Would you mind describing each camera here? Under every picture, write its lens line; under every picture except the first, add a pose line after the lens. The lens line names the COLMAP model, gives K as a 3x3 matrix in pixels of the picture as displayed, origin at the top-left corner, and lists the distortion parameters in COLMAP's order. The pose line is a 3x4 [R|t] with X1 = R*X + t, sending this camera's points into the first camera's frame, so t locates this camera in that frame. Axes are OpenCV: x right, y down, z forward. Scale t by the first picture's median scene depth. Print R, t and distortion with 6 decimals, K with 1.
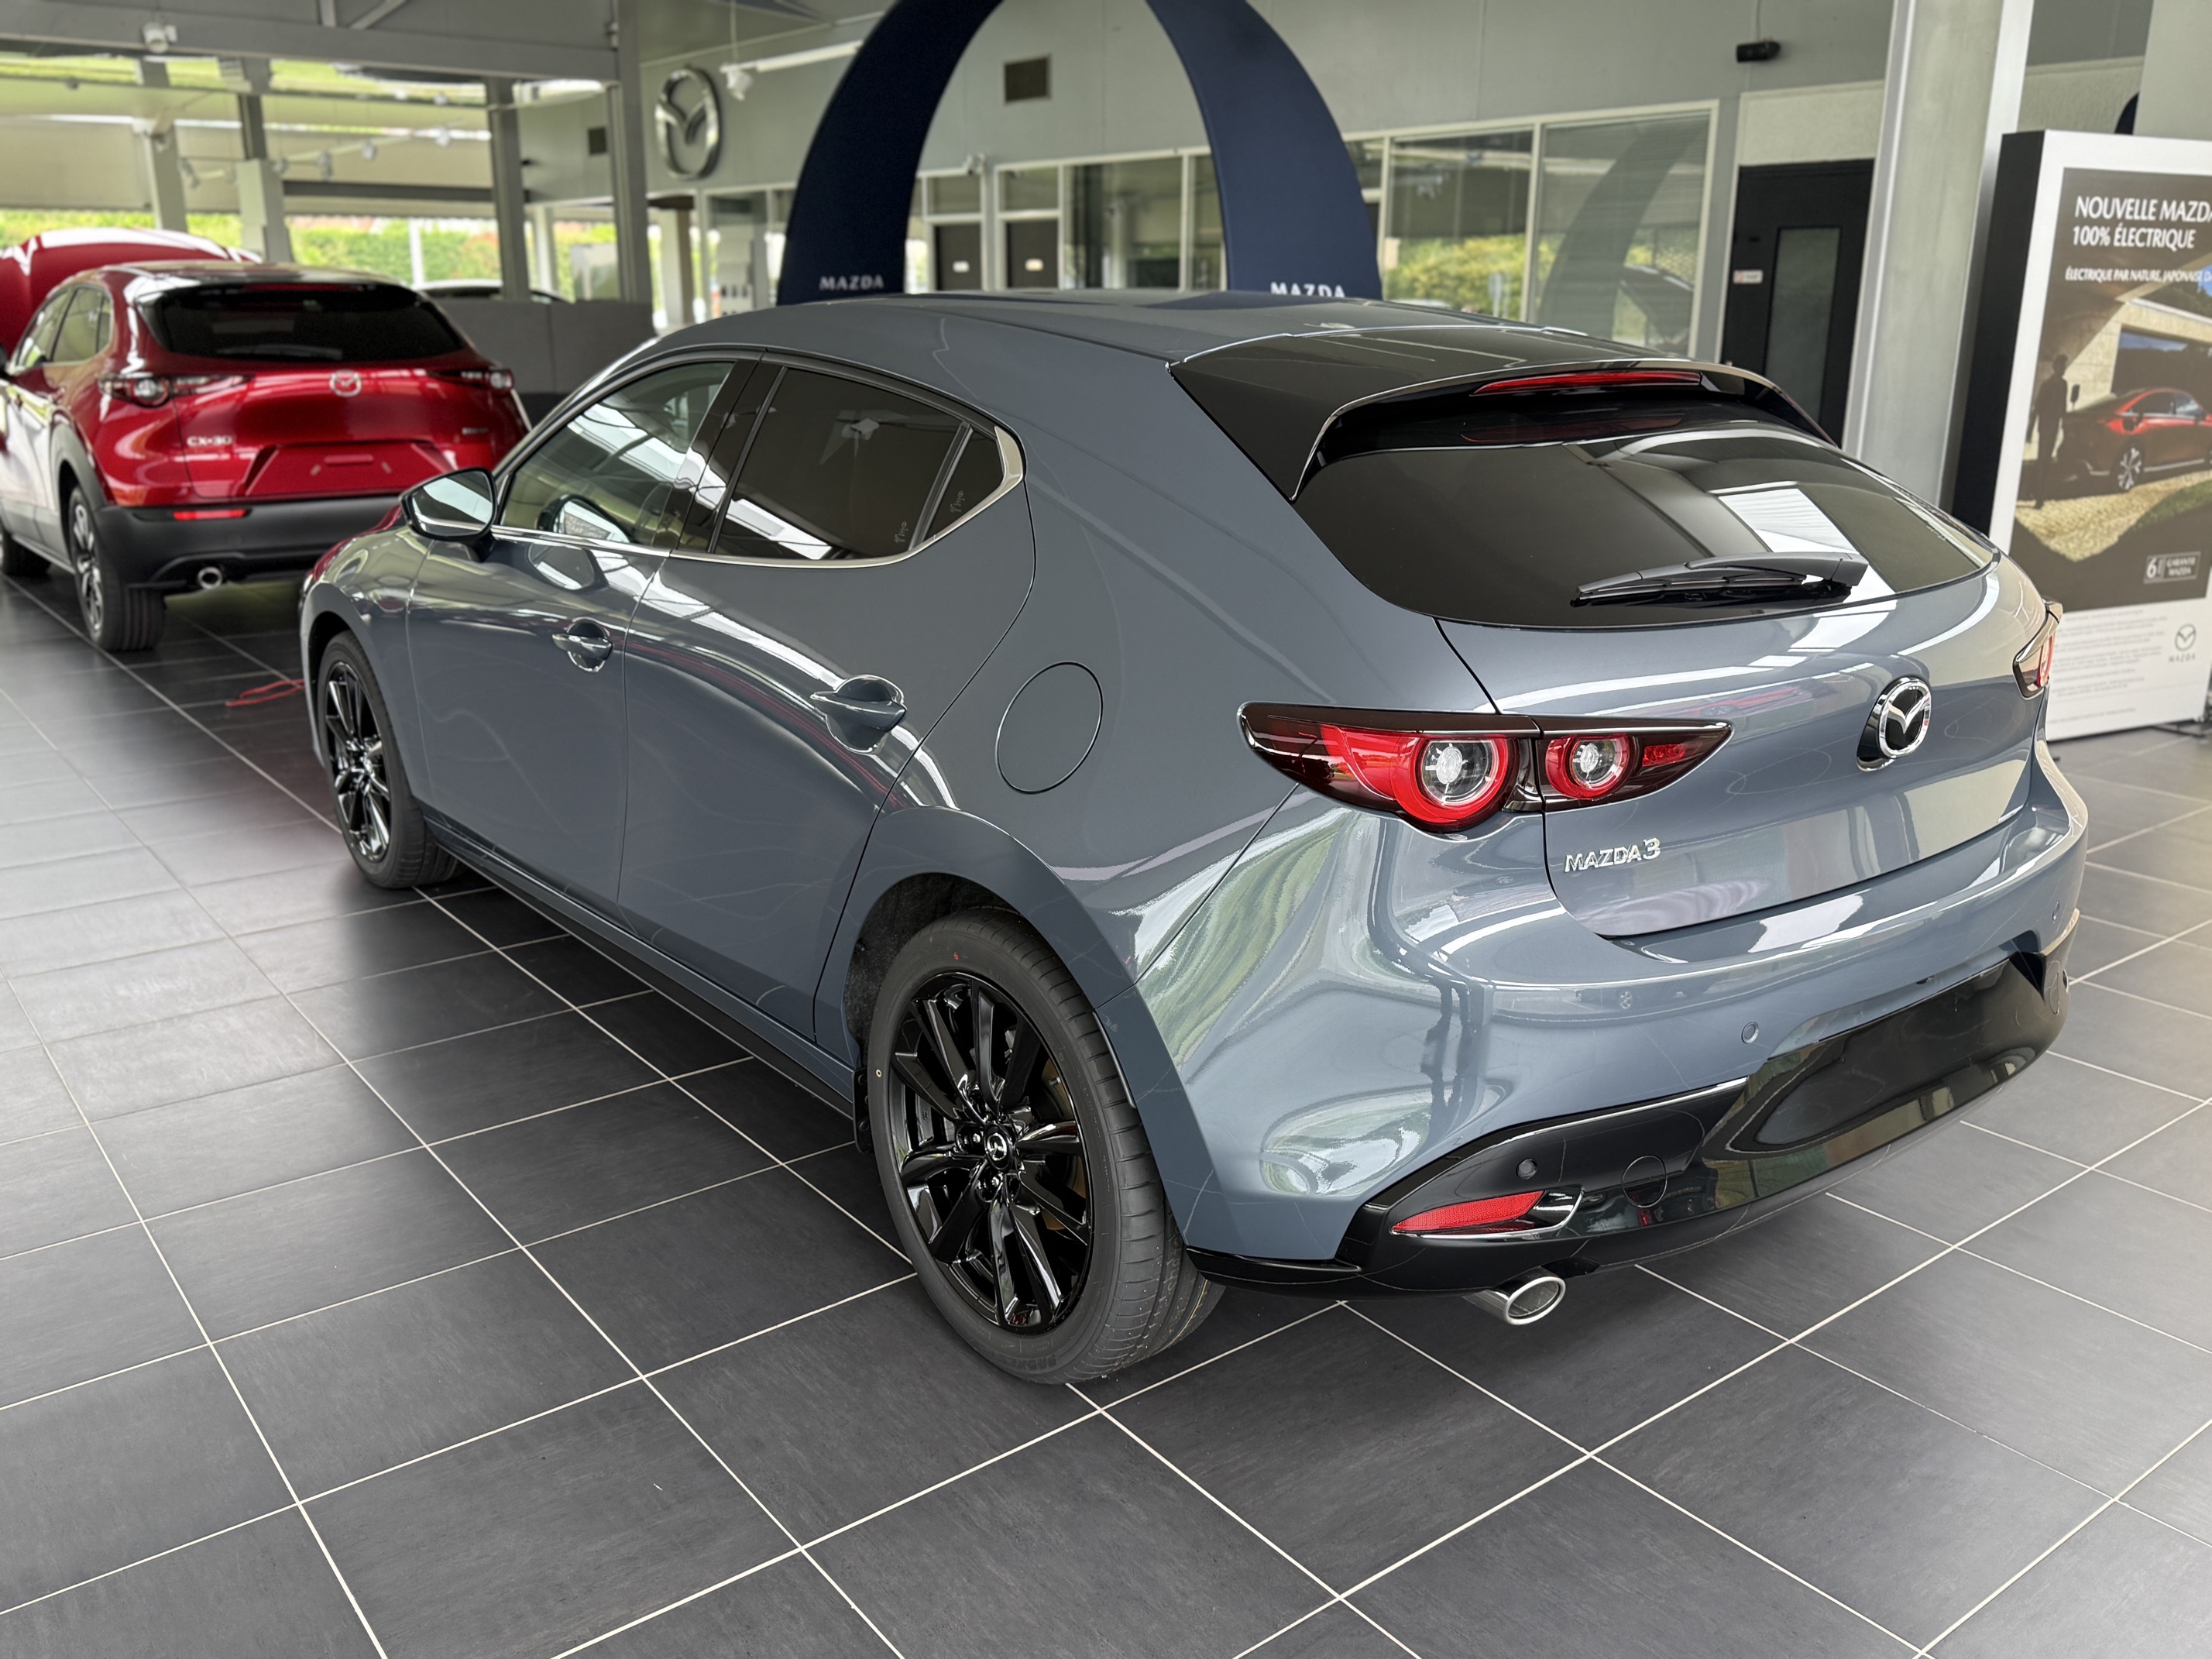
lens RADIAL K [[1855.1, 0, 1110.1], [0, 1855.1, 841.5], [0, 0, 1]] dist [0.033694, -0.013054]
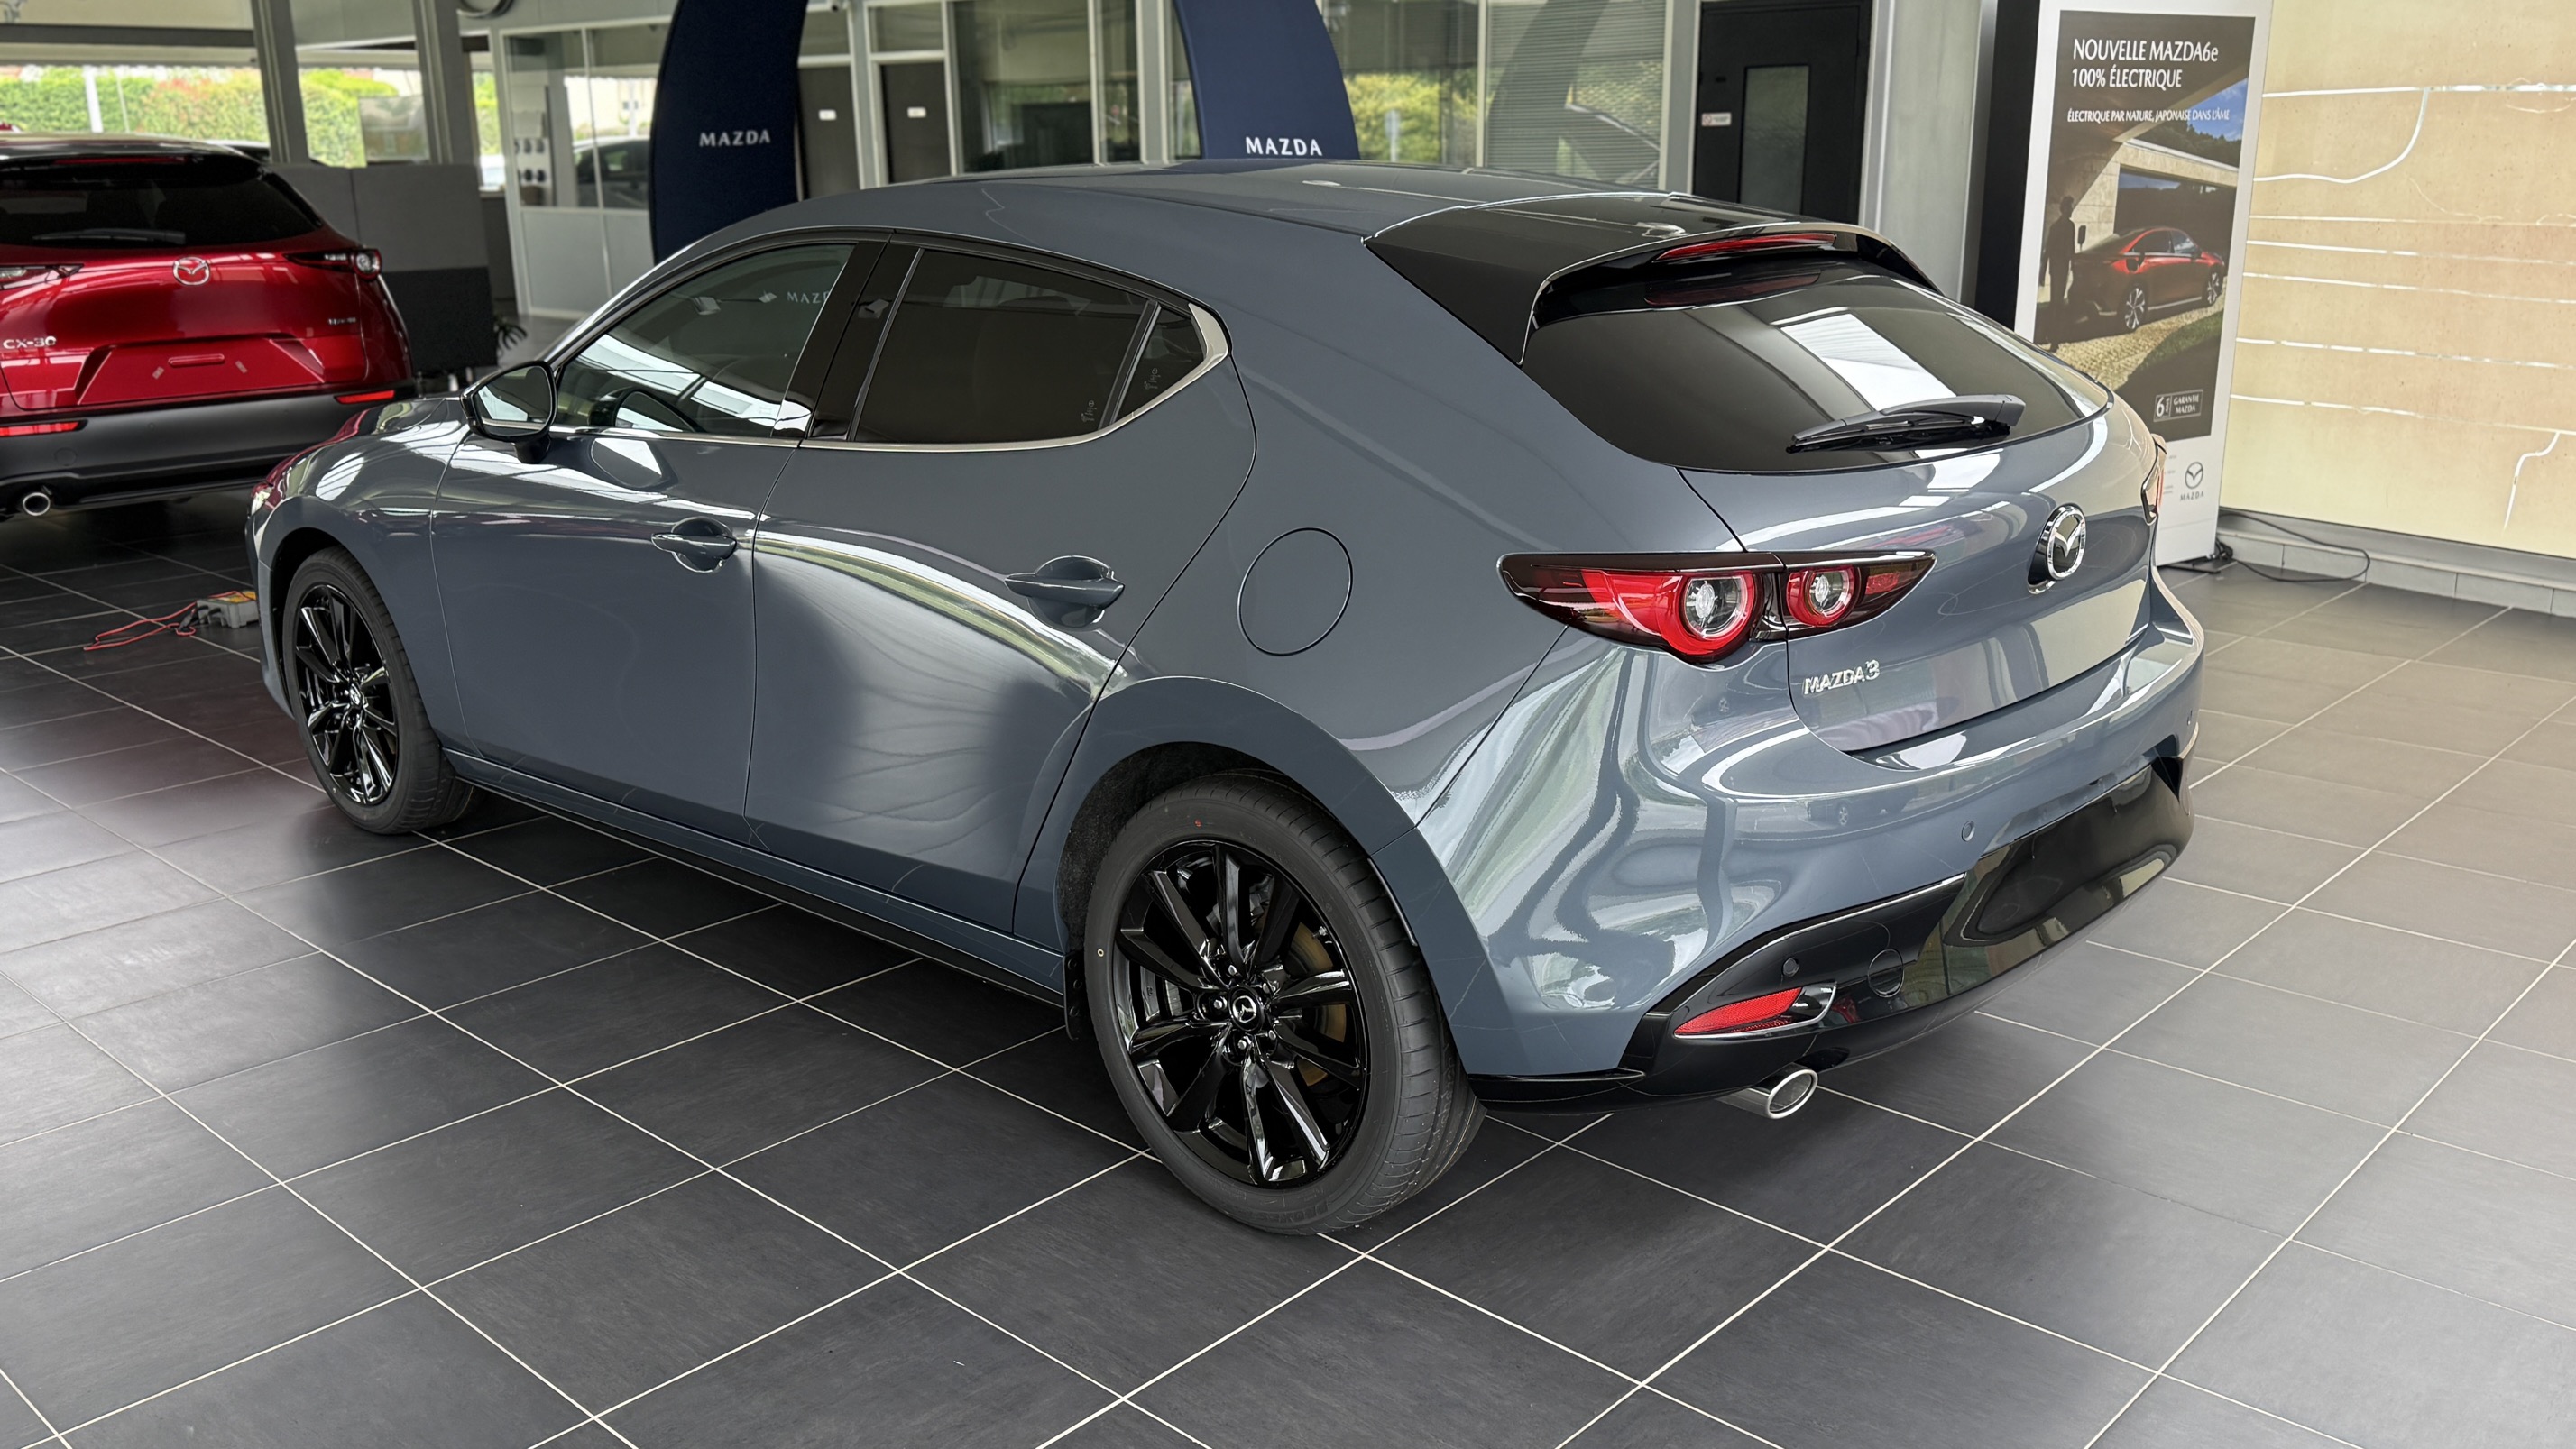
lens RADIAL K [[2130.5, 0, 1306.9], [0, 2130.5, 740.4], [0, 0, 1]] dist [0.078142, -0.080308]
pose [[0.986869, -0.061018, 0.149556, -0.180711], [0.062801, 0.998000, -0.007223, 0.026283], [-0.148816, 0.016521, 0.988727, -0.154929]]
